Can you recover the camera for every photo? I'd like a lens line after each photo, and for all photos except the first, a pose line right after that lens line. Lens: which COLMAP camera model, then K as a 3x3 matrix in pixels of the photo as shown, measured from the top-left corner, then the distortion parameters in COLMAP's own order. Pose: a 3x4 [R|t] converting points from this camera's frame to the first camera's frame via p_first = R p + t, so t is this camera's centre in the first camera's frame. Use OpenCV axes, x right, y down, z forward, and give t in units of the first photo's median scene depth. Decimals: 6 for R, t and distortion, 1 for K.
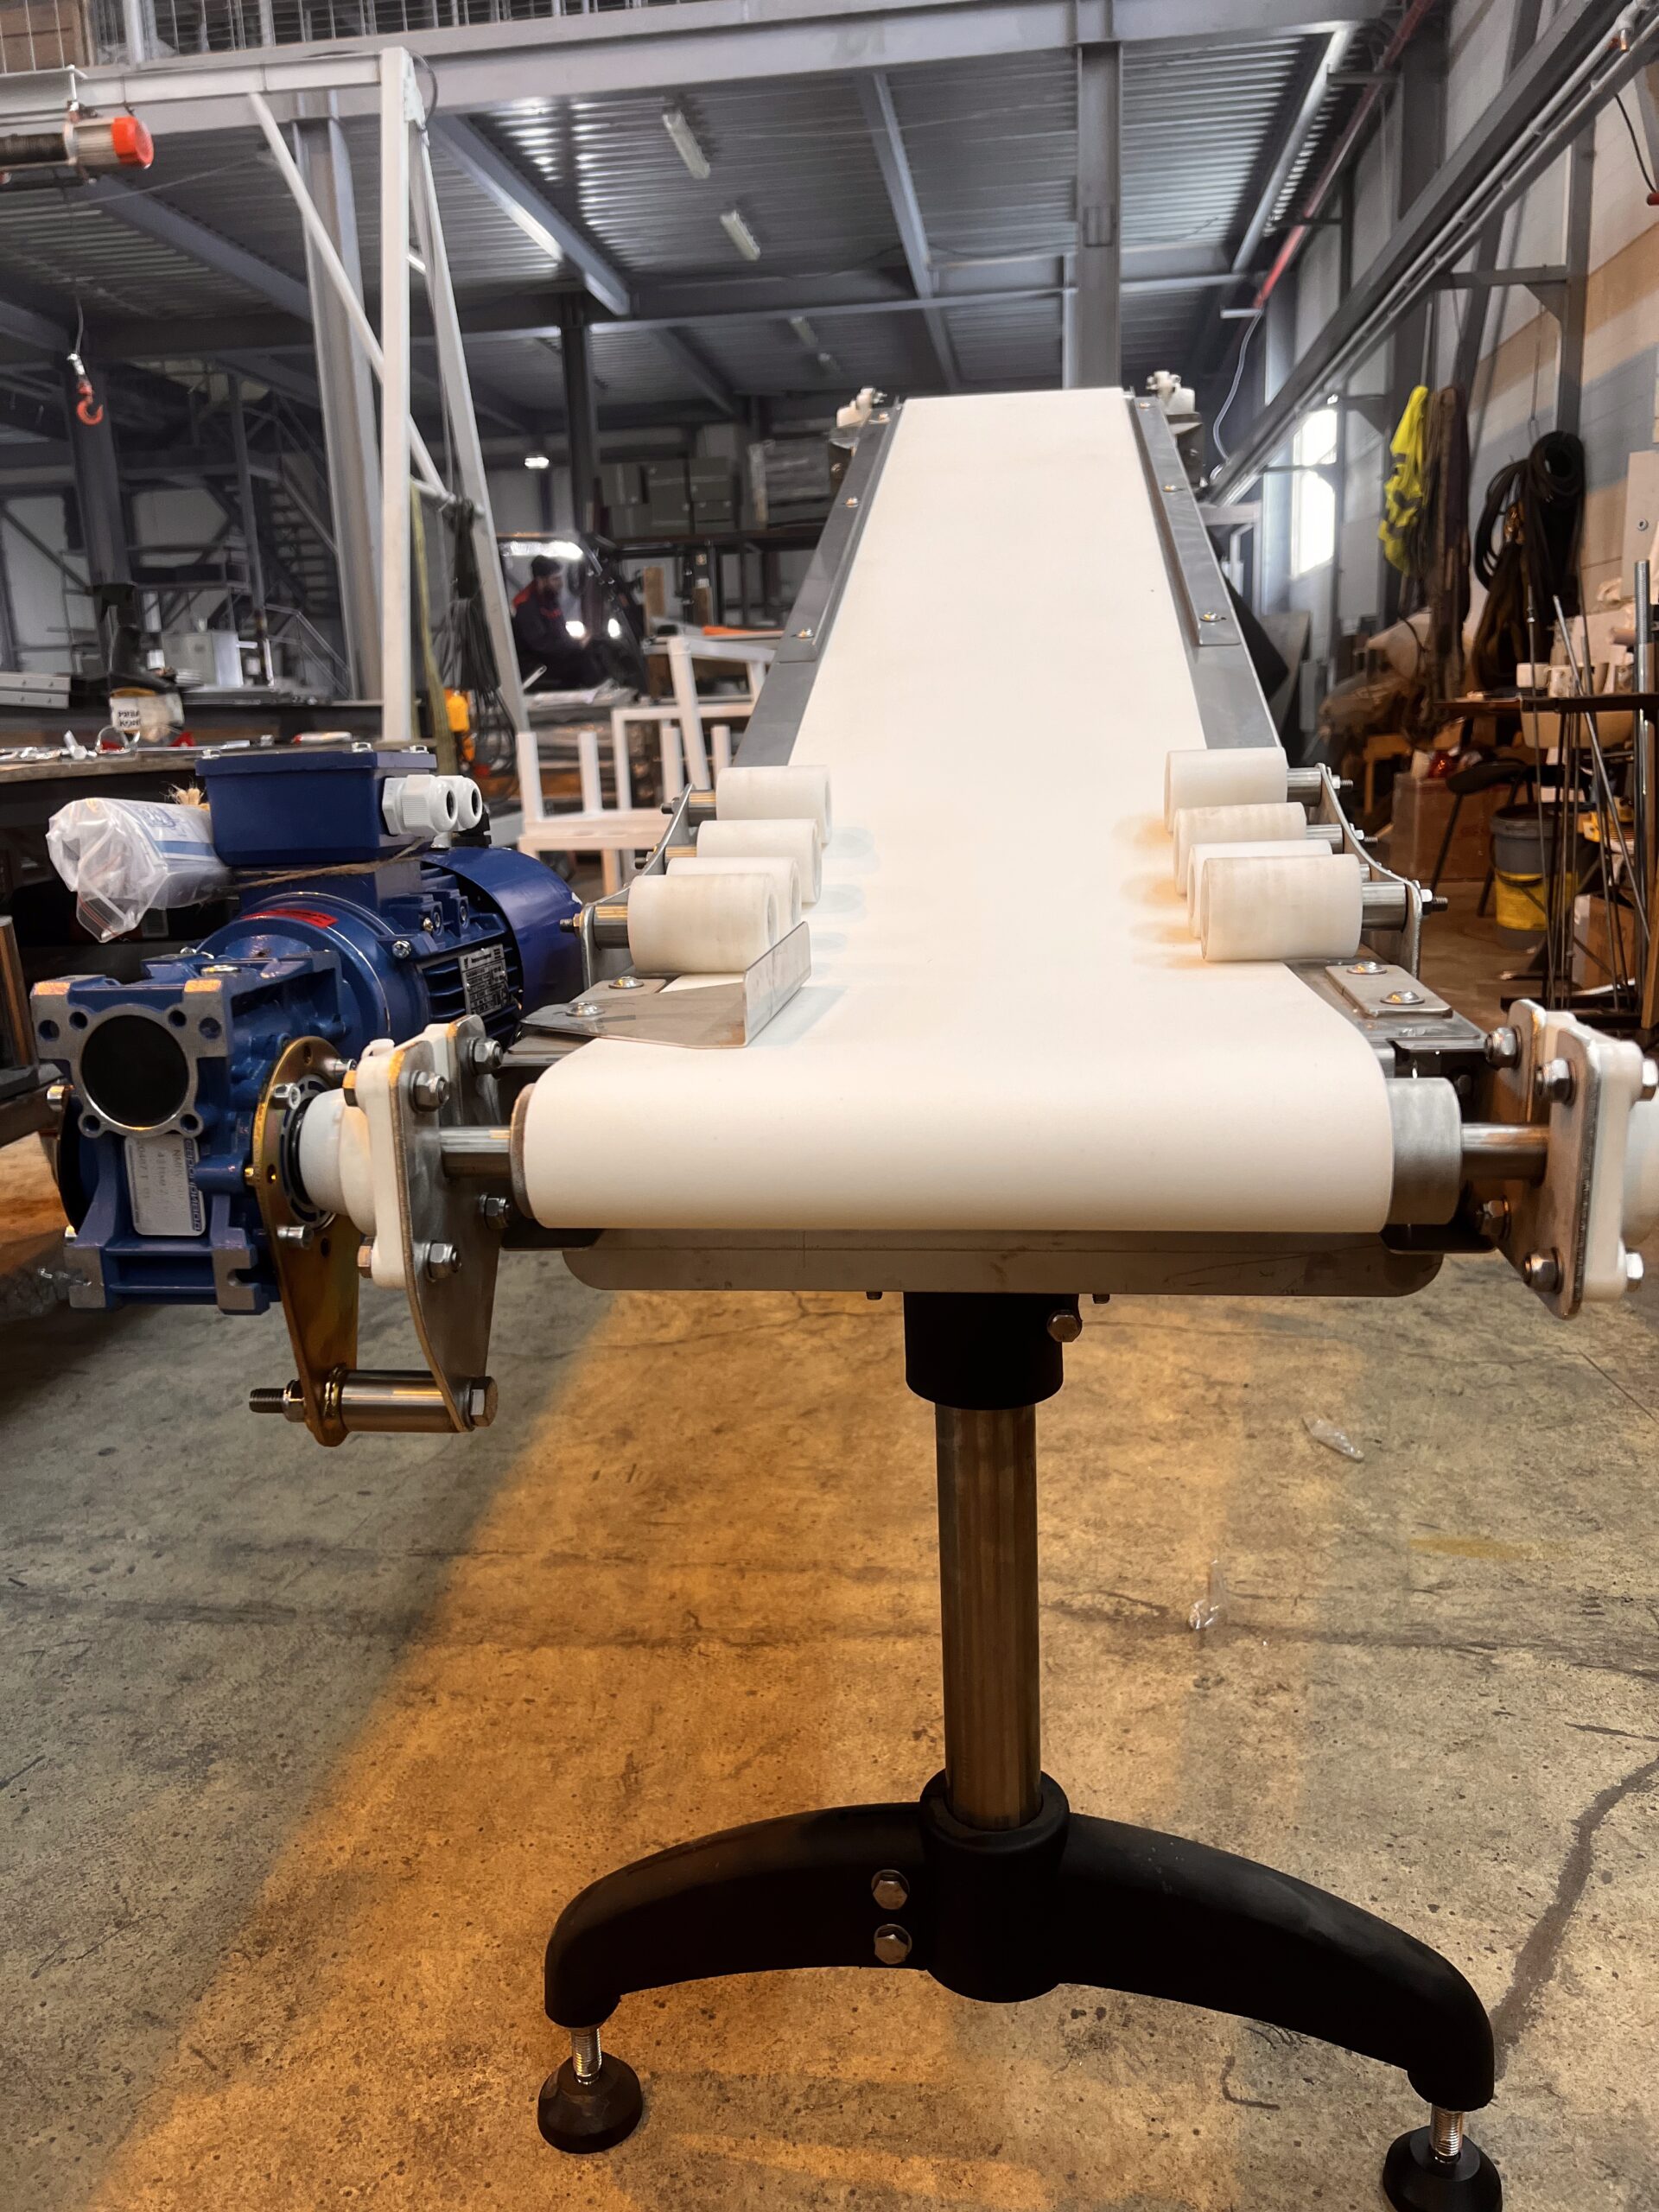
lens RADIAL K [[1673.4, 0, 823.7], [0, 1673.4, 1102.8], [0, 0, 1]] dist [0.040043, -0.011848]
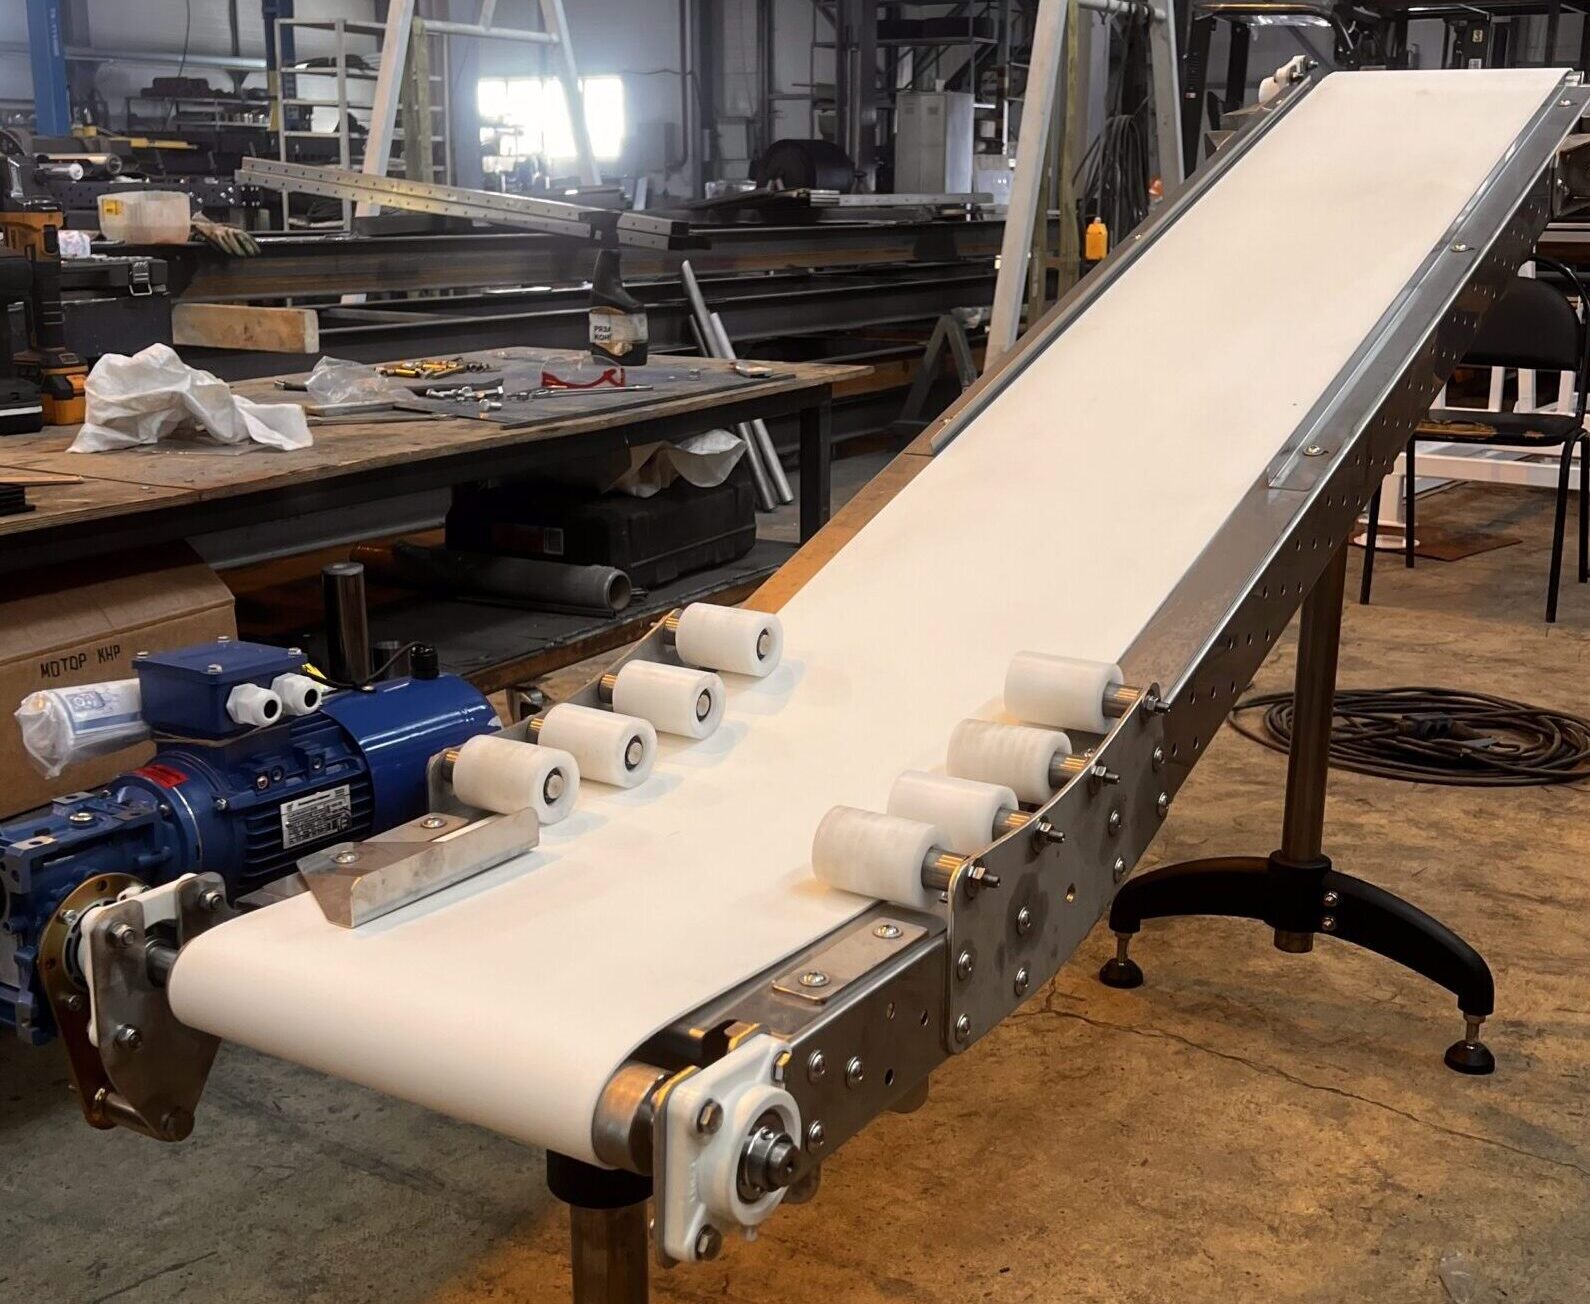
lens RADIAL K [[1912.1, 0, 797.9], [0, 1912.1, 657.9], [0, 0, 1]] dist [0.050653, 0.000000]
pose [[0.910603, 0.142988, -0.387759, 0.373603], [-0.135503, 0.989674, 0.046734, -0.161062], [0.390438, 0.009986, 0.920575, -0.161669]]
